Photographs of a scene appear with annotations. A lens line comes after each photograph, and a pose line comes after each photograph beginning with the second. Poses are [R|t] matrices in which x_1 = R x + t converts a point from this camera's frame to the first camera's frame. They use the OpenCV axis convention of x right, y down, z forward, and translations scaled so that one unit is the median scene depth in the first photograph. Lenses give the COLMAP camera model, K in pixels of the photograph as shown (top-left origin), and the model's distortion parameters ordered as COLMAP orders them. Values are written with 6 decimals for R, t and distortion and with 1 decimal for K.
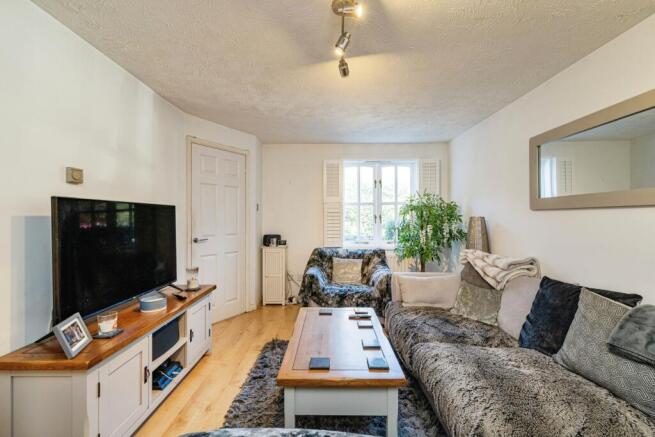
lens RADIAL K [[305.5, 0, 326.5], [0, 305.5, 219.8], [0, 0, 1]] dist [0.003441, 0.000637]
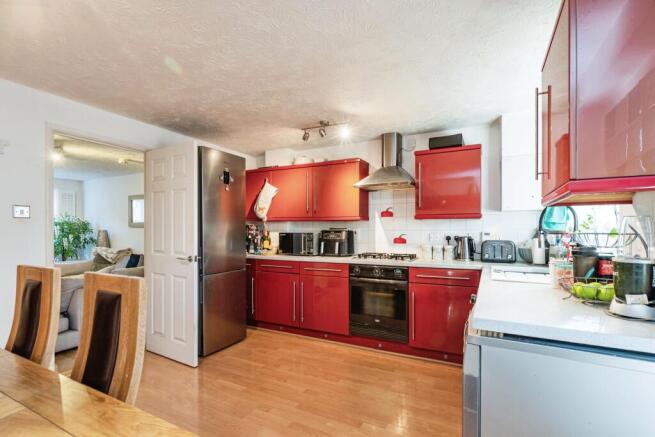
lens RADIAL K [[305.5, 0, 326.5], [0, 305.5, 234.3], [0, 0, 1]] dist [0.003441, 0.000637]
pose [[0.466186, -0.007660, 0.884654, -0.483993], [0.004476, 0.999970, 0.006299, 0.010104], [-0.884676, 0.001023, 0.466206, -0.997614]]
